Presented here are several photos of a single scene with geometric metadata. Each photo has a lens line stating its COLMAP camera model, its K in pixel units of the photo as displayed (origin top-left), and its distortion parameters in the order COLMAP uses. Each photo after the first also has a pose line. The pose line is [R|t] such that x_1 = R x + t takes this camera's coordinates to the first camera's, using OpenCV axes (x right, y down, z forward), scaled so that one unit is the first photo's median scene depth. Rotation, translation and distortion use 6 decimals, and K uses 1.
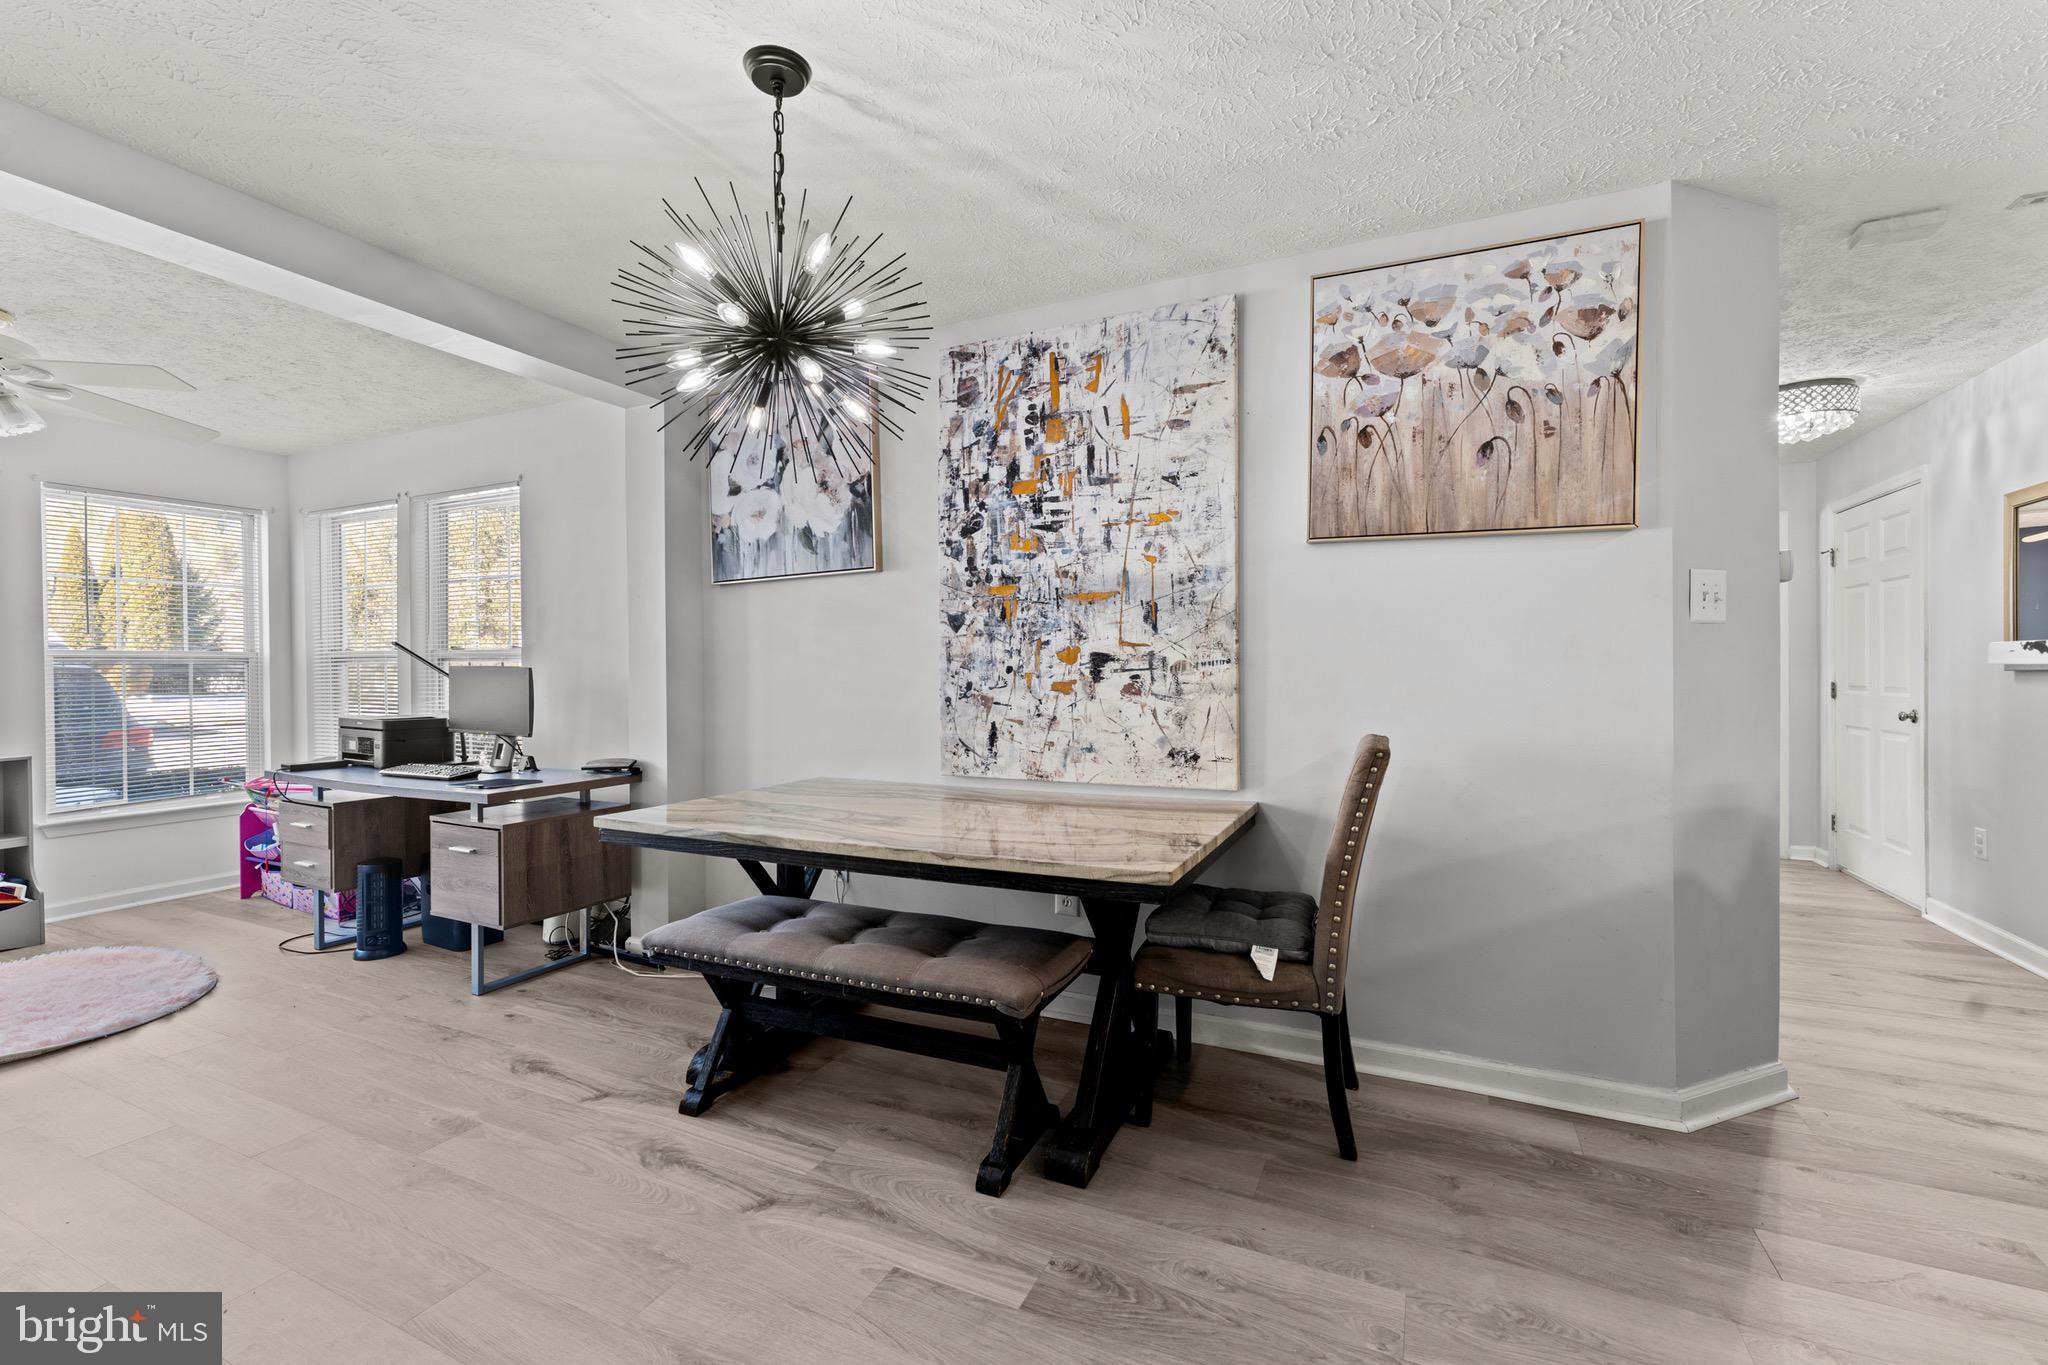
lens RADIAL K [[856.8, 0, 1036.8], [0, 856.8, 676.8], [0, 0, 1]] dist [-0.000453, -0.000182]
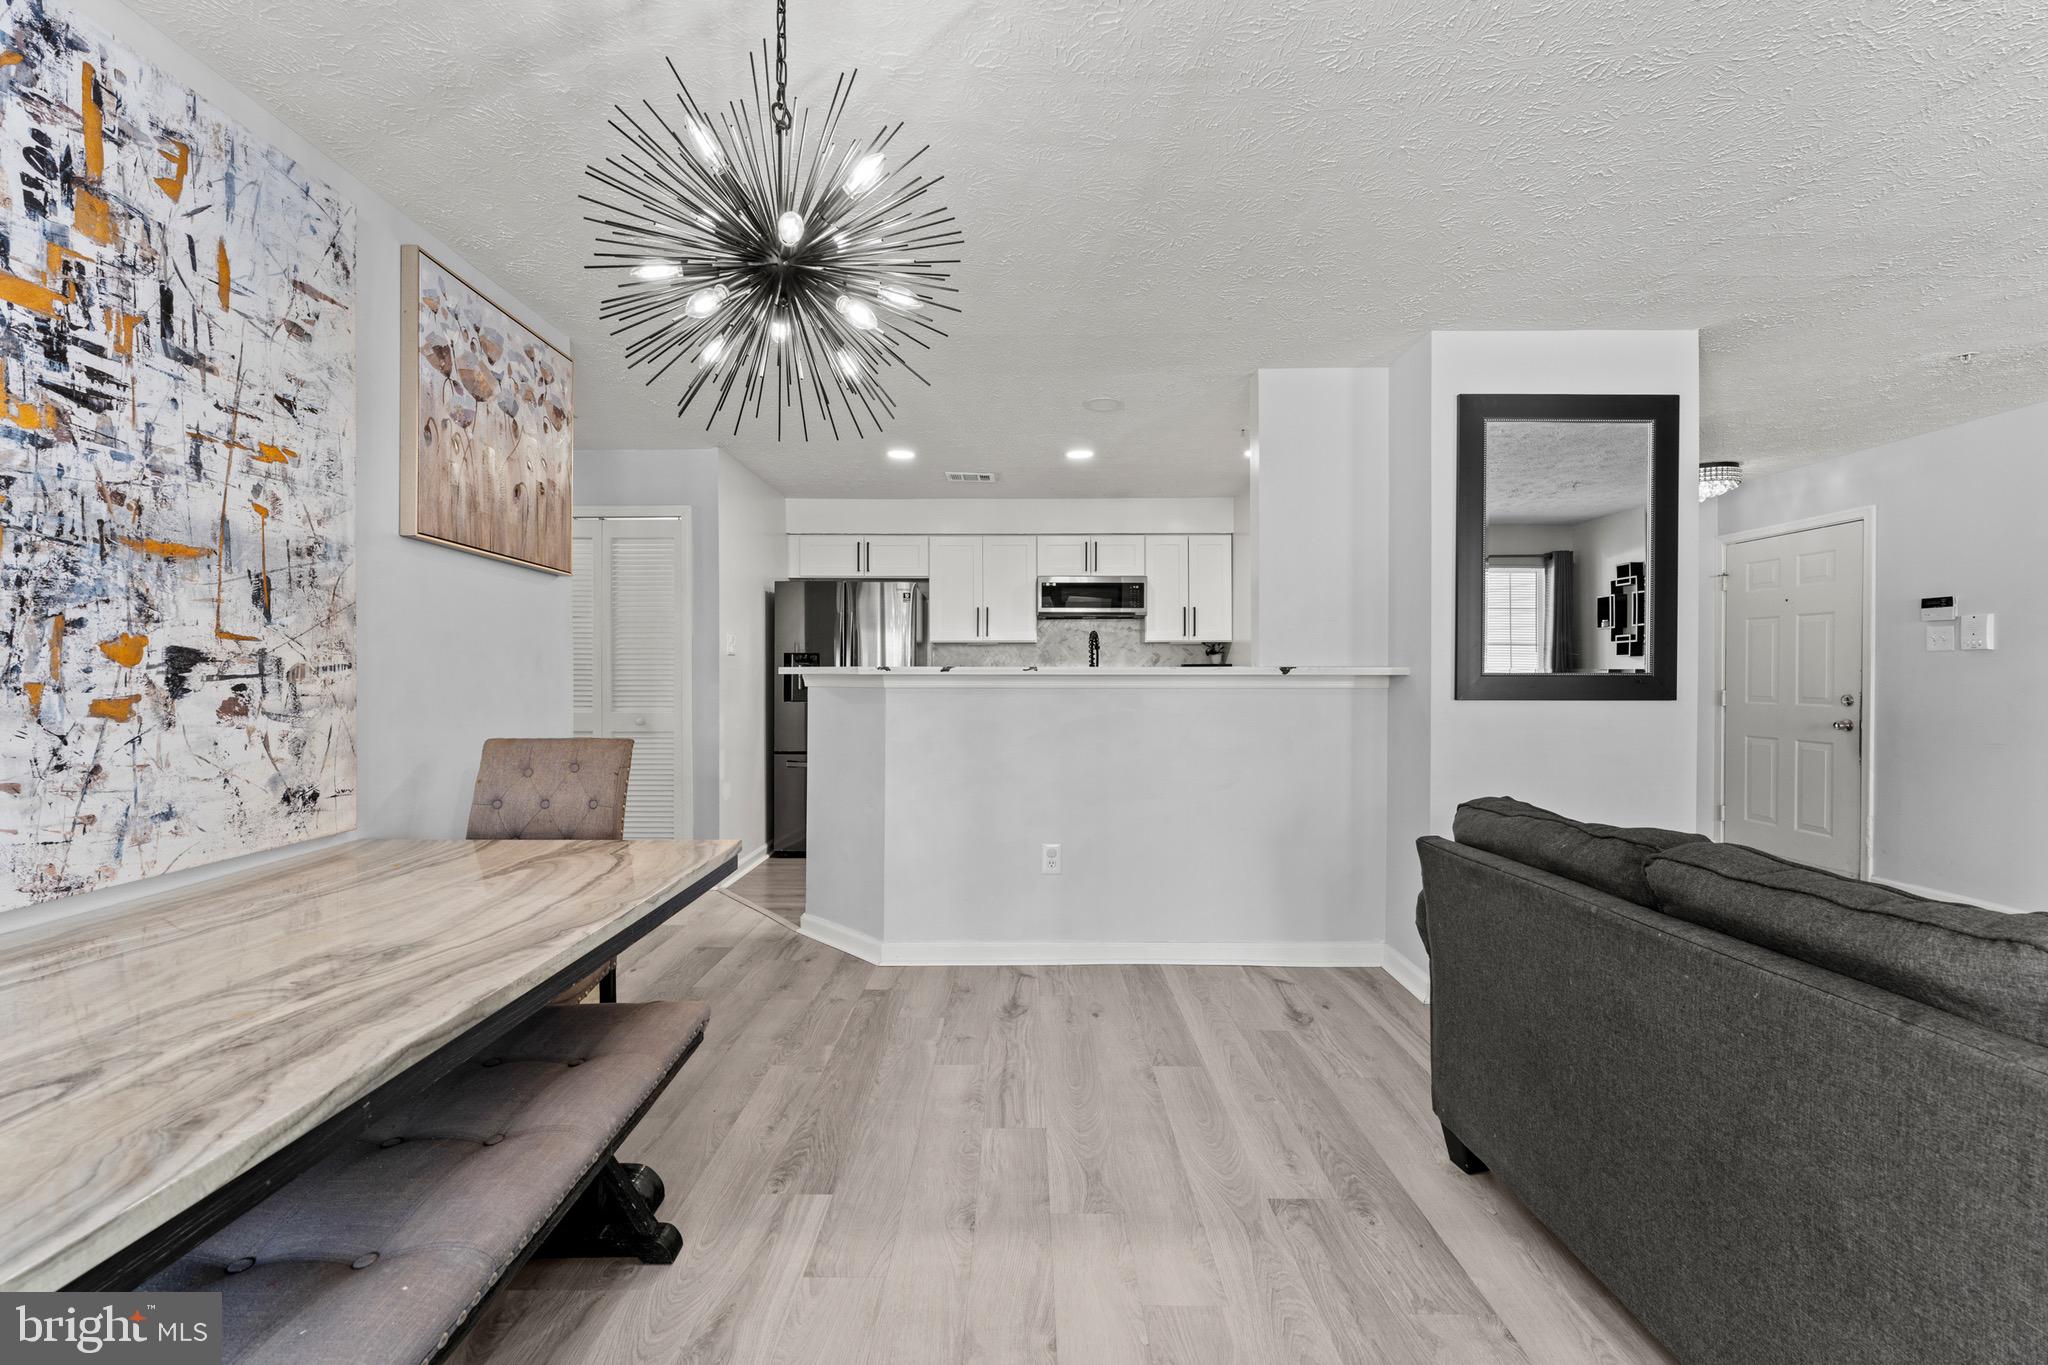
lens RADIAL K [[919.4, 0, 977.6], [0, 919.4, 681.4], [0, 0, 1]] dist [-0.000652, 0.000106]
pose [[-0.394306, -0.001467, 0.918978, -0.712857], [0.011211, 0.999917, 0.006407, -0.002591], [-0.918911, 0.012829, -0.394256, 0.736900]]
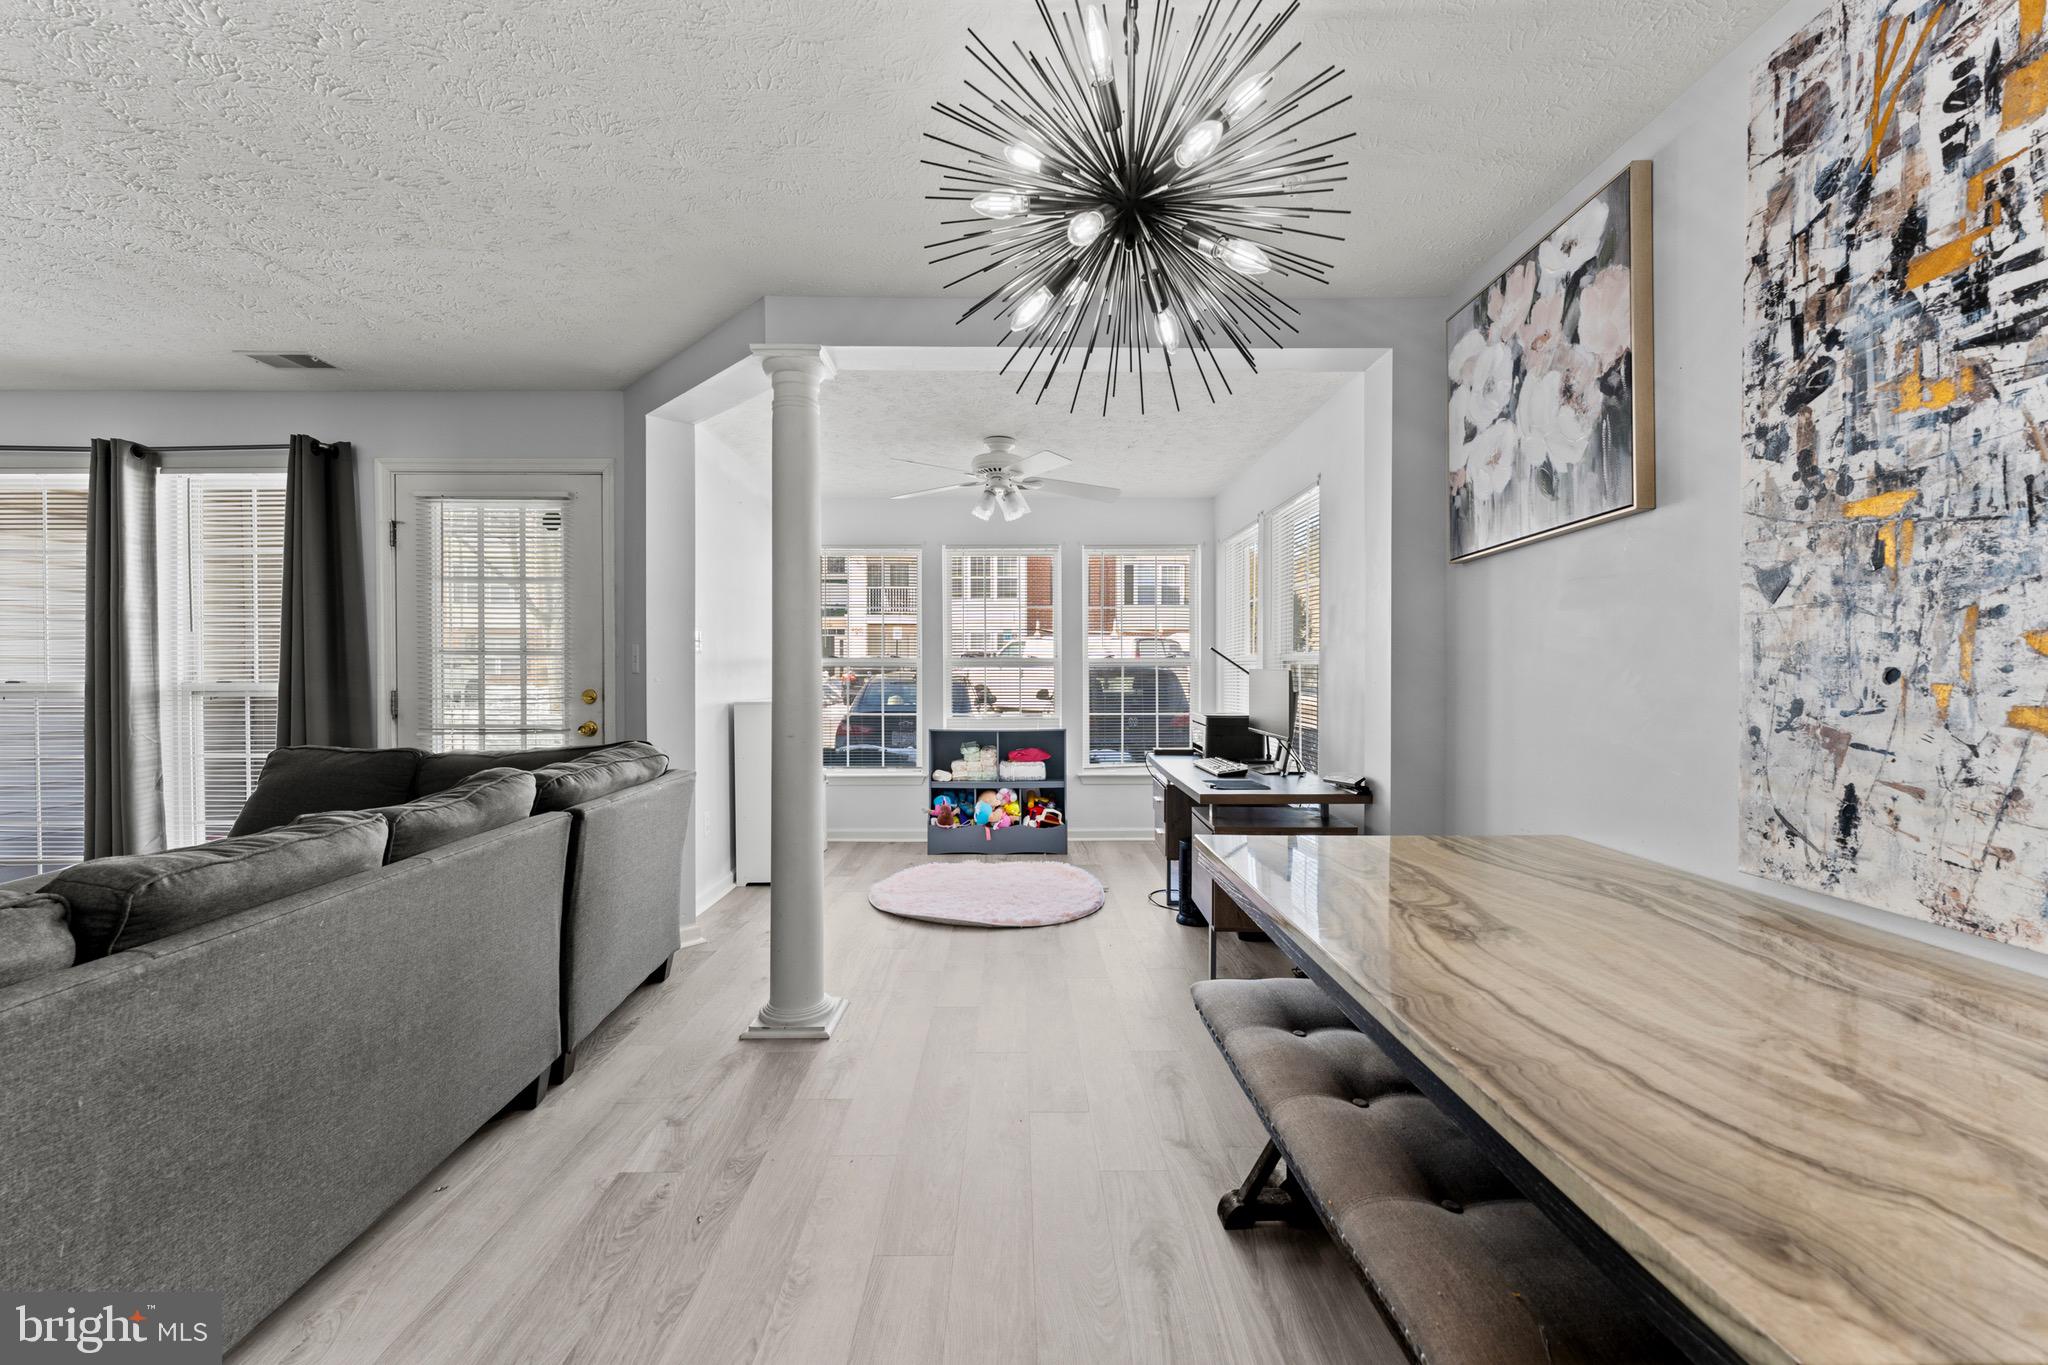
lens RADIAL K [[847.9, 0, 1016.3], [0, 847.9, 683.2], [0, 0, 1]] dist [0.002536, -0.000510]
pose [[0.443730, 0.014485, -0.896044, 0.175376], [-0.009078, 0.999891, 0.011668, -0.005434], [0.896115, 0.002957, 0.443813, 0.391206]]
